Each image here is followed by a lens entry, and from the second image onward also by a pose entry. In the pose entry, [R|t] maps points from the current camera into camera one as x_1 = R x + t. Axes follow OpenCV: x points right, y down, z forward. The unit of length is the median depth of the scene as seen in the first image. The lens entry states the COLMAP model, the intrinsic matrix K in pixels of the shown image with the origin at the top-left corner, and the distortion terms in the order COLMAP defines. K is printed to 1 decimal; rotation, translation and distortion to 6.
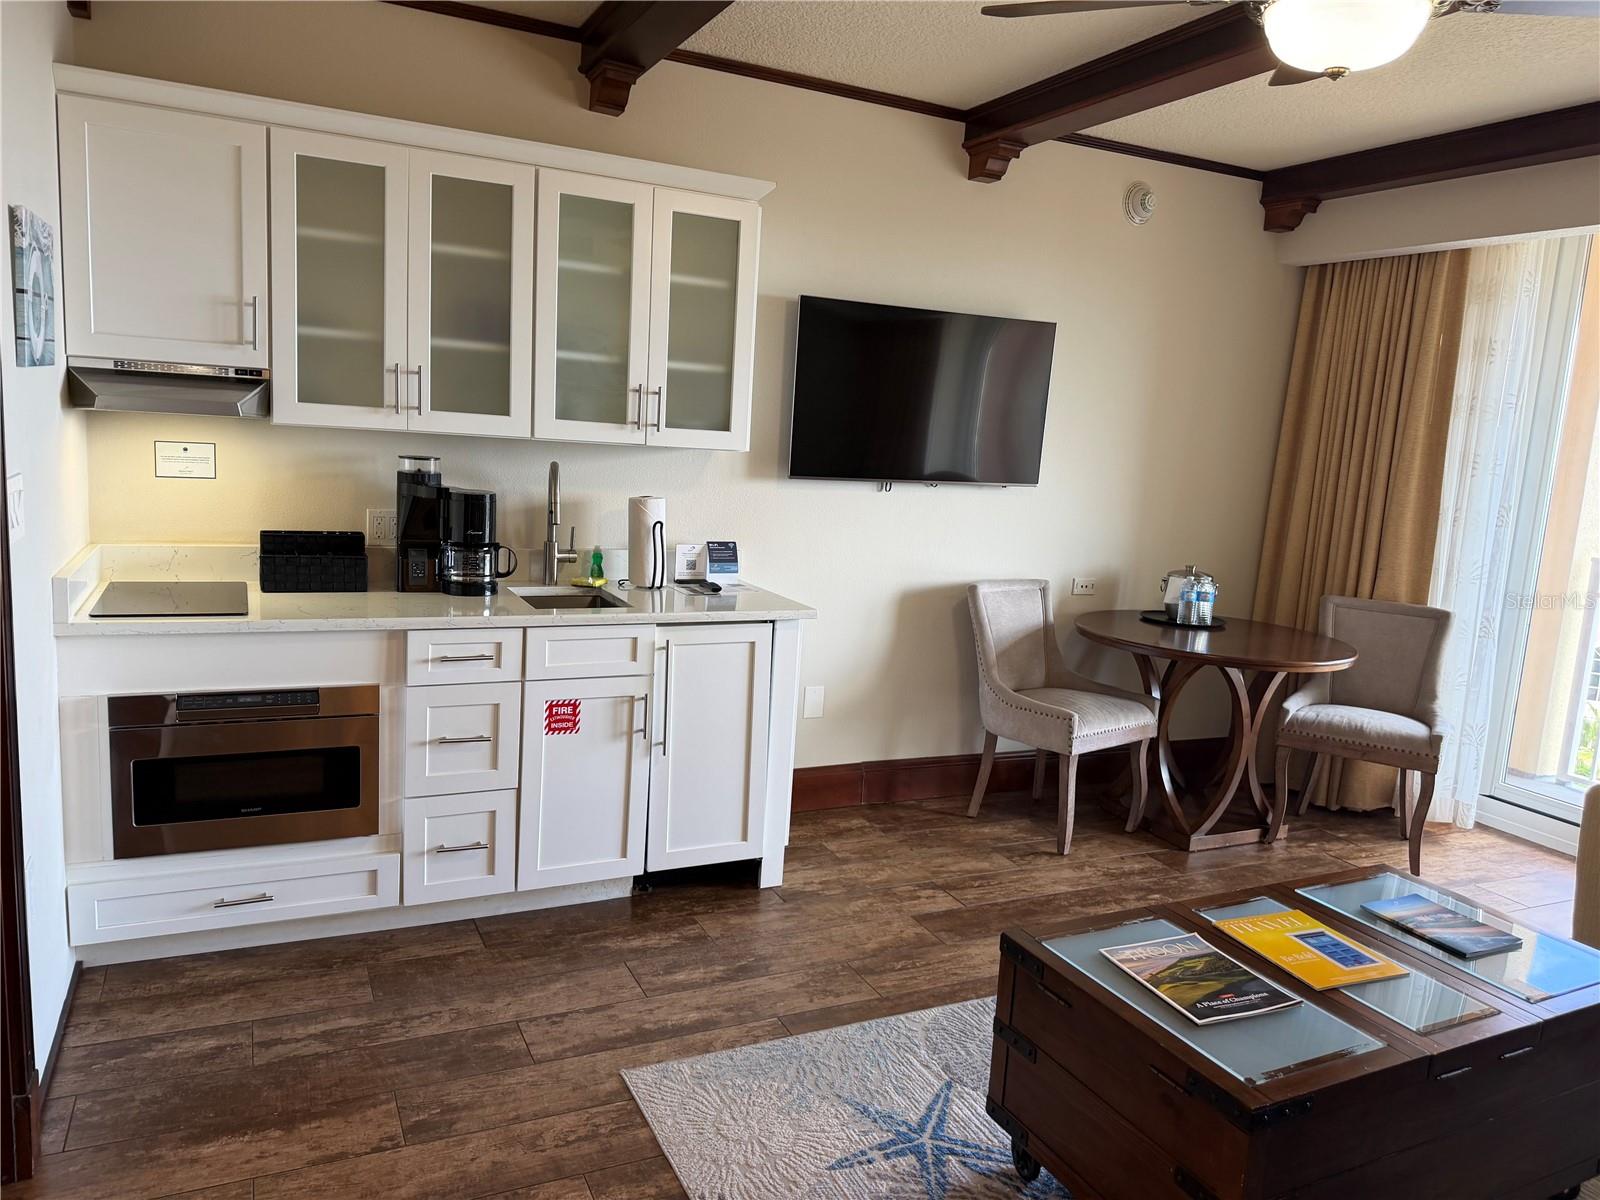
lens RADIAL K [[1128.5, 0, 800.0], [0, 1128.5, 600.0], [0, 0, 1]] dist [-0.002336, -0.002028]
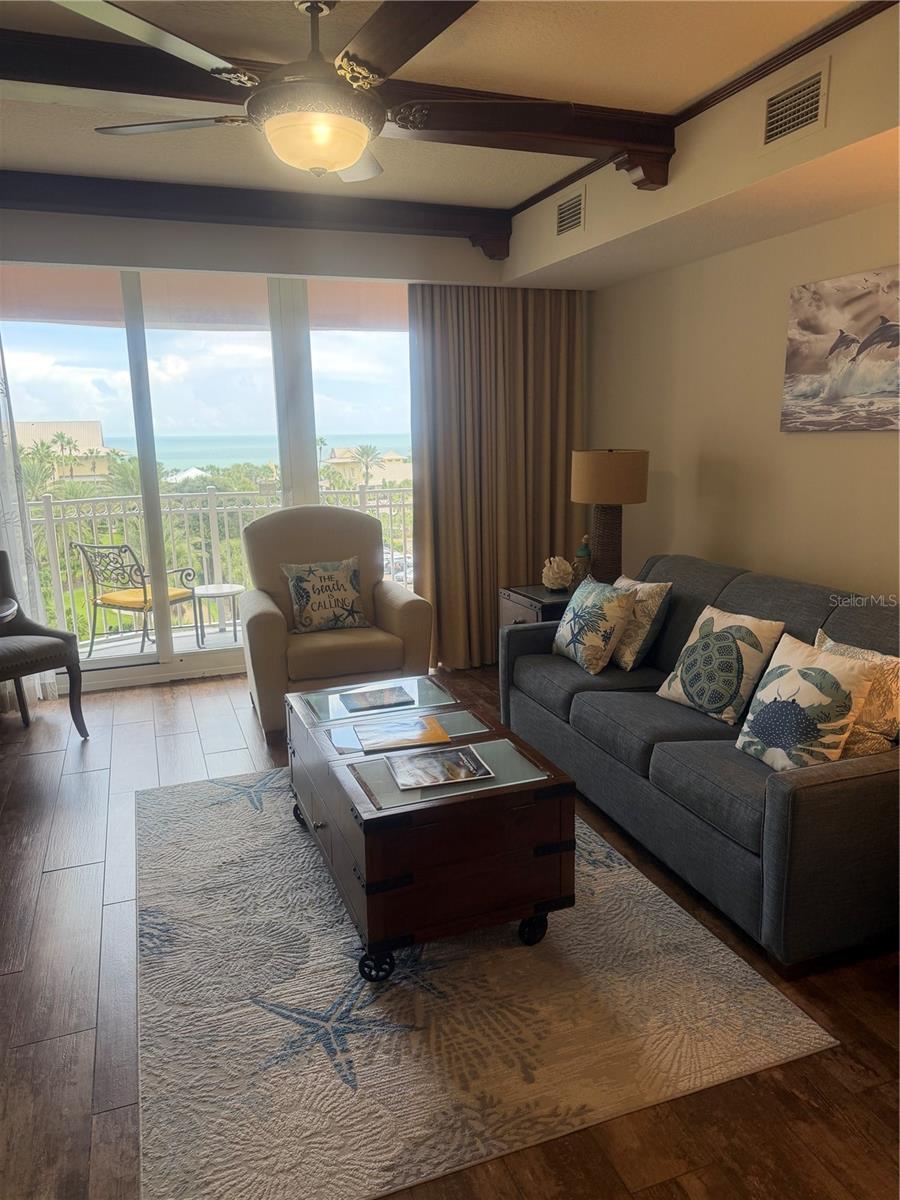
lens RADIAL K [[846.4, 0, 450.0], [0, 846.4, 600.0], [0, 0, 1]] dist [-0.002336, -0.002028]
pose [[0.095989, -0.258957, 0.961107, -0.661748], [0.180401, 0.954101, 0.239052, -0.155417], [-0.978898, 0.150438, 0.138299, 0.716524]]
